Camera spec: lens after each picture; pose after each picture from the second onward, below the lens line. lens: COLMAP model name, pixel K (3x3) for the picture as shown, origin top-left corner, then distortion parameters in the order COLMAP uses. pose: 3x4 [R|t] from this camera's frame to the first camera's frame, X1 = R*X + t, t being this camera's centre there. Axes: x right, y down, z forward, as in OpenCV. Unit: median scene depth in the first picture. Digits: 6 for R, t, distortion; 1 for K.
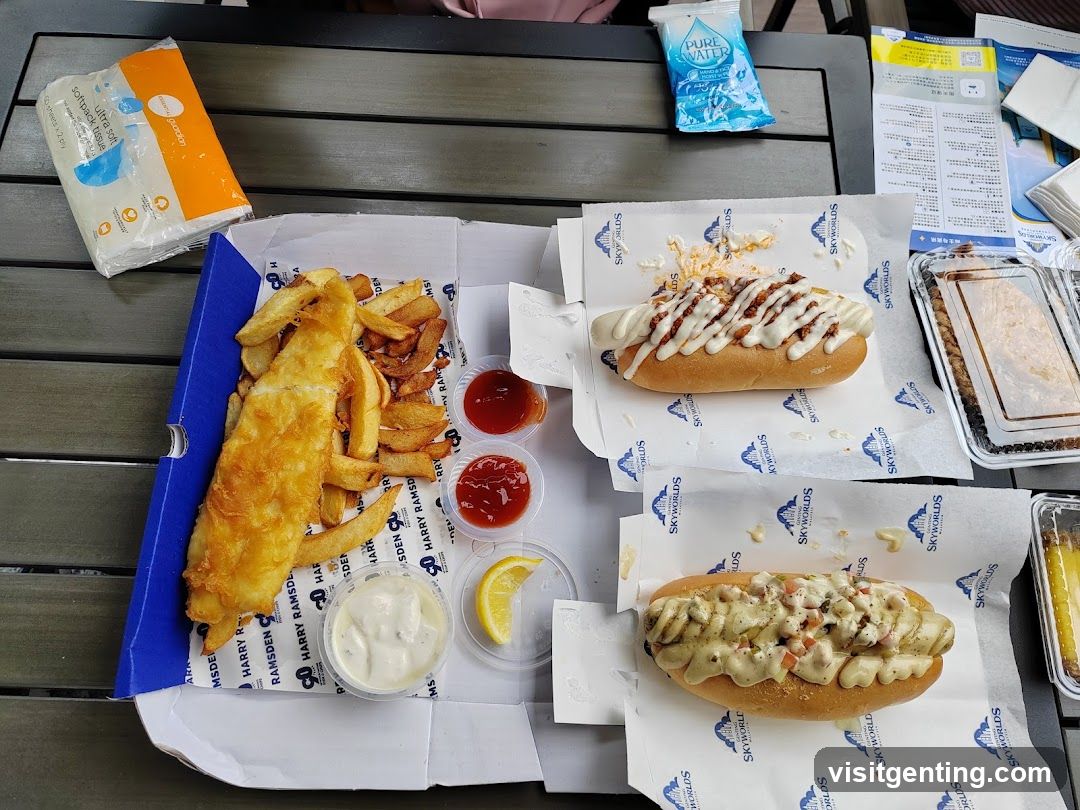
lens RADIAL K [[847.3, 0, 540.0], [0, 847.3, 405.0], [0, 0, 1]] dist [-0.004432, 0.018640]
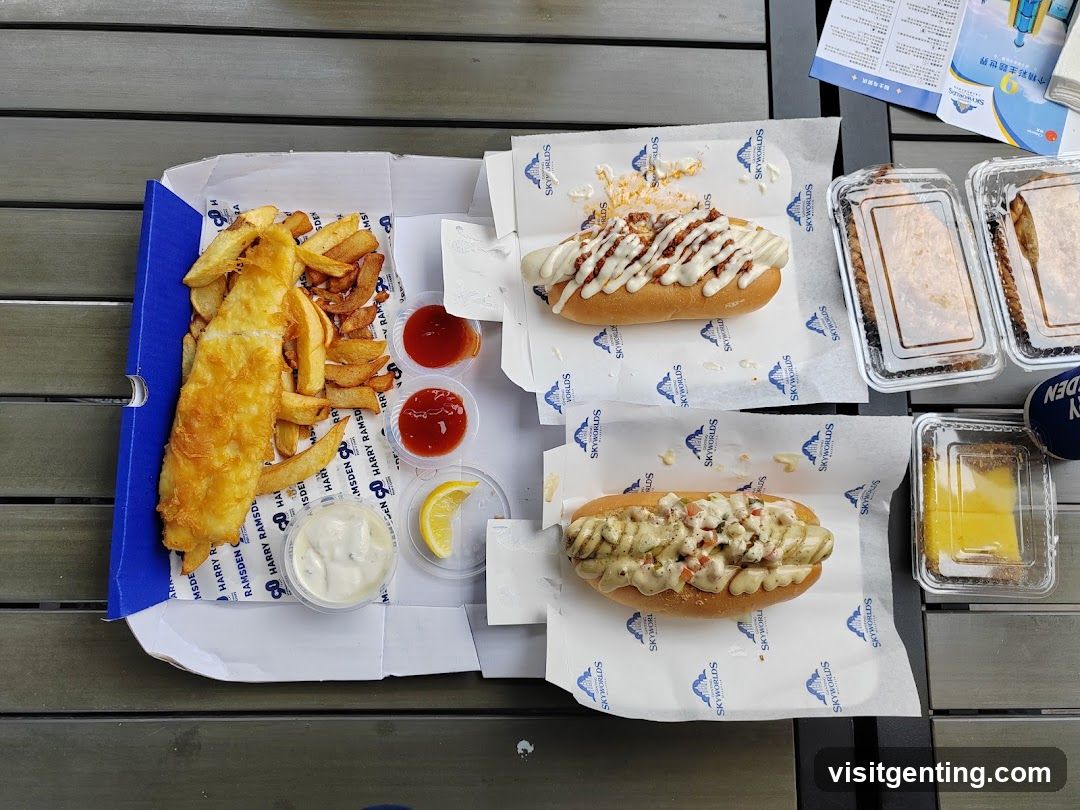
lens RADIAL K [[847.3, 0, 540.0], [0, 847.3, 405.0], [0, 0, 1]] dist [-0.004432, 0.018640]
pose [[0.999767, -0.019849, 0.008497, 0.075954], [0.017484, 0.975160, 0.220809, -0.161336], [-0.012668, -0.220609, 0.975280, -0.071087]]
